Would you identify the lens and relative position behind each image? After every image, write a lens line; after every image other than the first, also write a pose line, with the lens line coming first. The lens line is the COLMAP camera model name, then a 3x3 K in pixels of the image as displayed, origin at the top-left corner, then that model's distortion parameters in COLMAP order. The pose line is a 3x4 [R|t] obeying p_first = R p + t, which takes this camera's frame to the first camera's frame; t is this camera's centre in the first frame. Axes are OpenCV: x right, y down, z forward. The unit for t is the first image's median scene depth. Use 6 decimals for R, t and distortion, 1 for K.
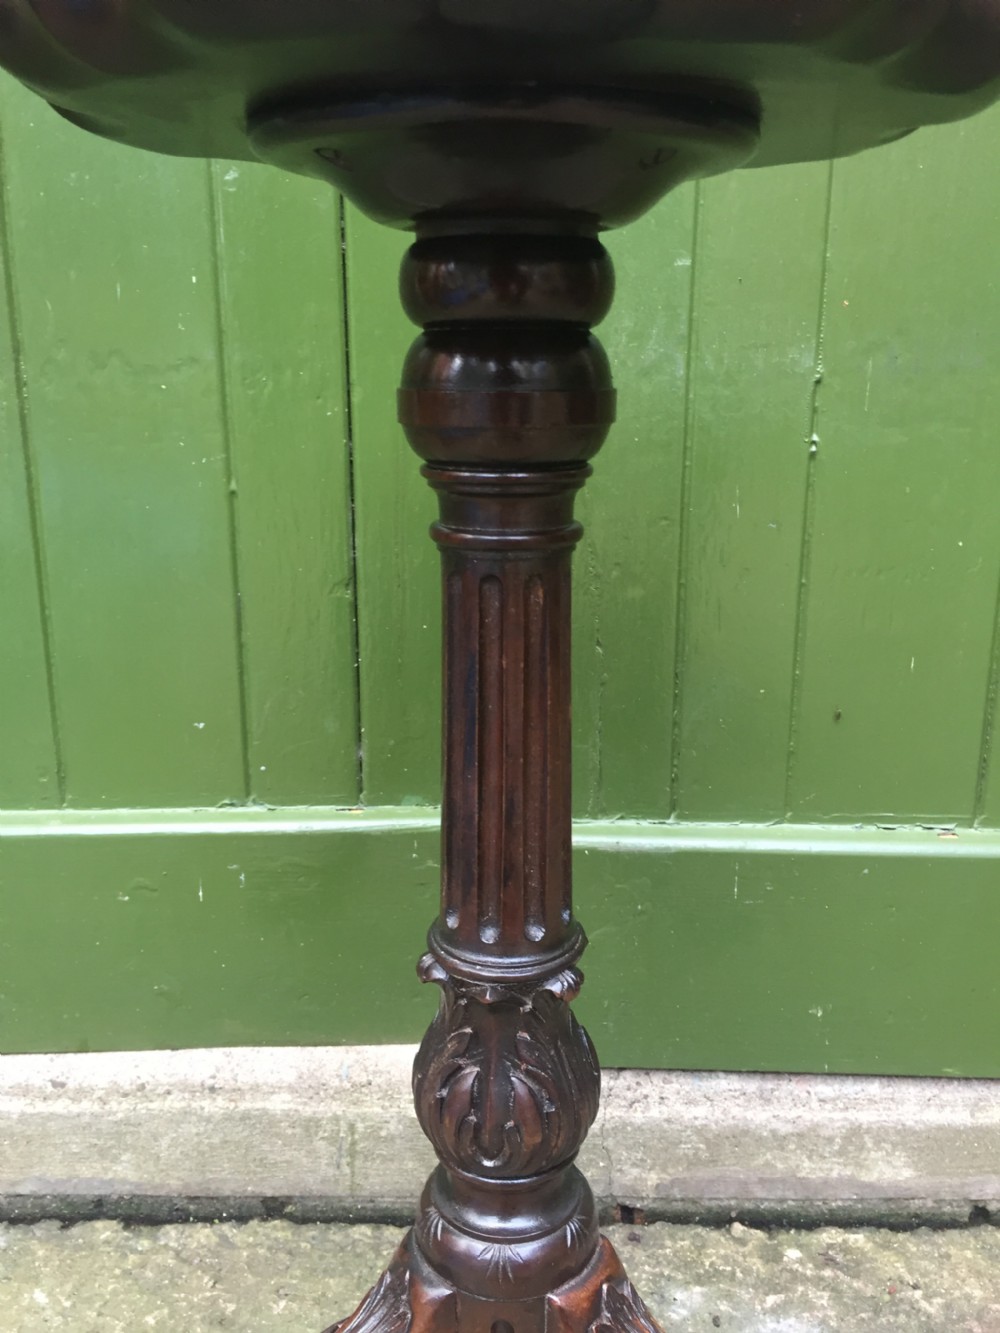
lens RADIAL K [[1154.0, 0, 504.5], [0, 1154.0, 666.1], [0, 0, 1]] dist [0.079587, -0.123946]
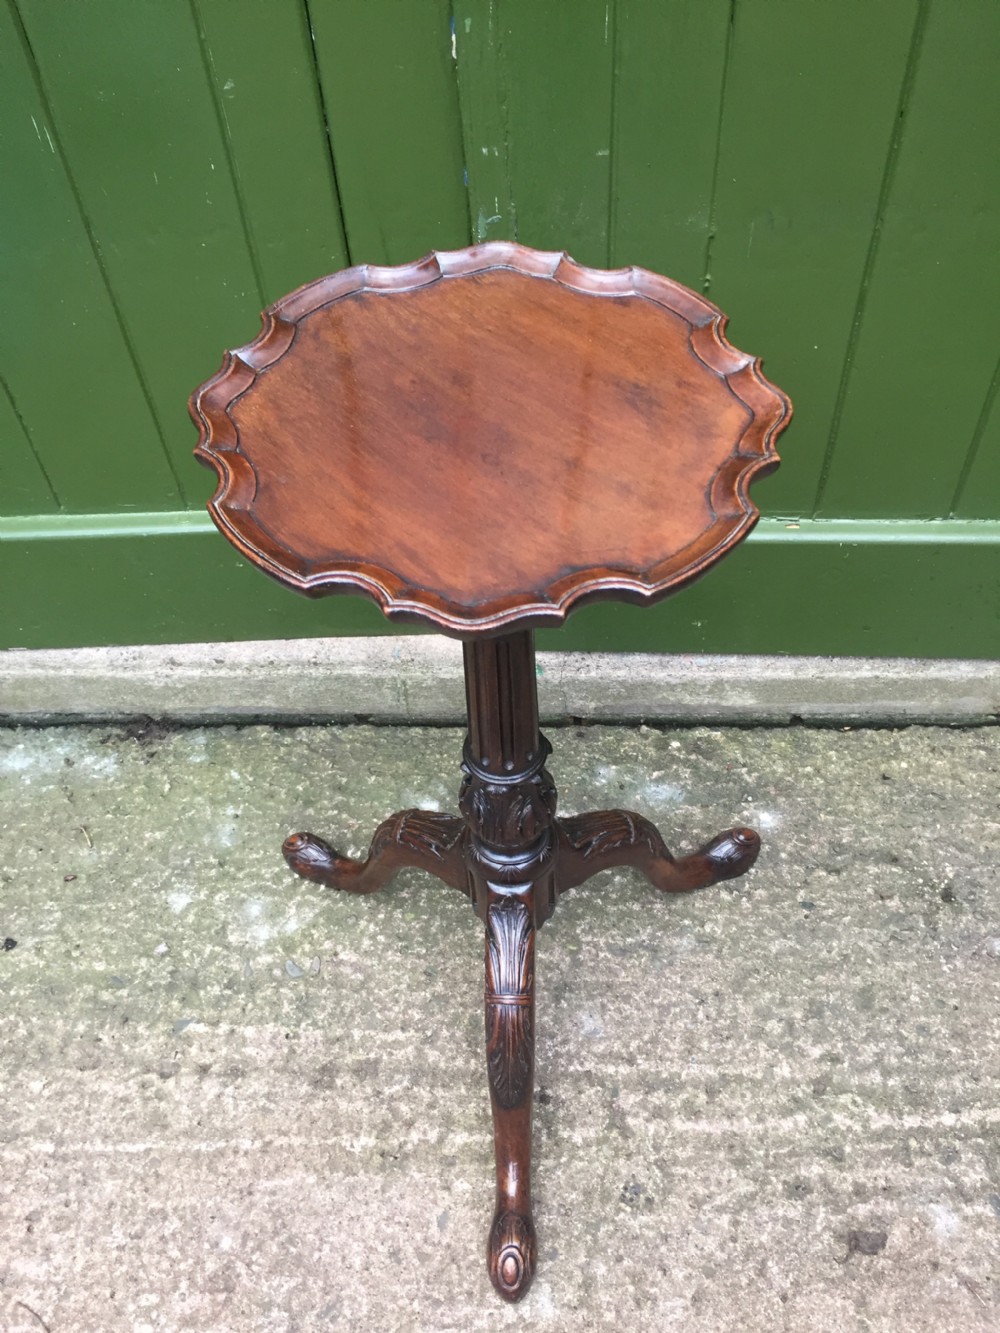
lens RADIAL K [[1150.4, 0, 499.9], [0, 1150.4, 677.1], [0, 0, 1]] dist [0.078226, -0.115673]
pose [[0.998039, -0.009957, -0.061797, 0.099774], [0.044048, 0.813162, 0.580369, -0.531116], [0.044472, -0.581953, 0.812006, -0.282607]]
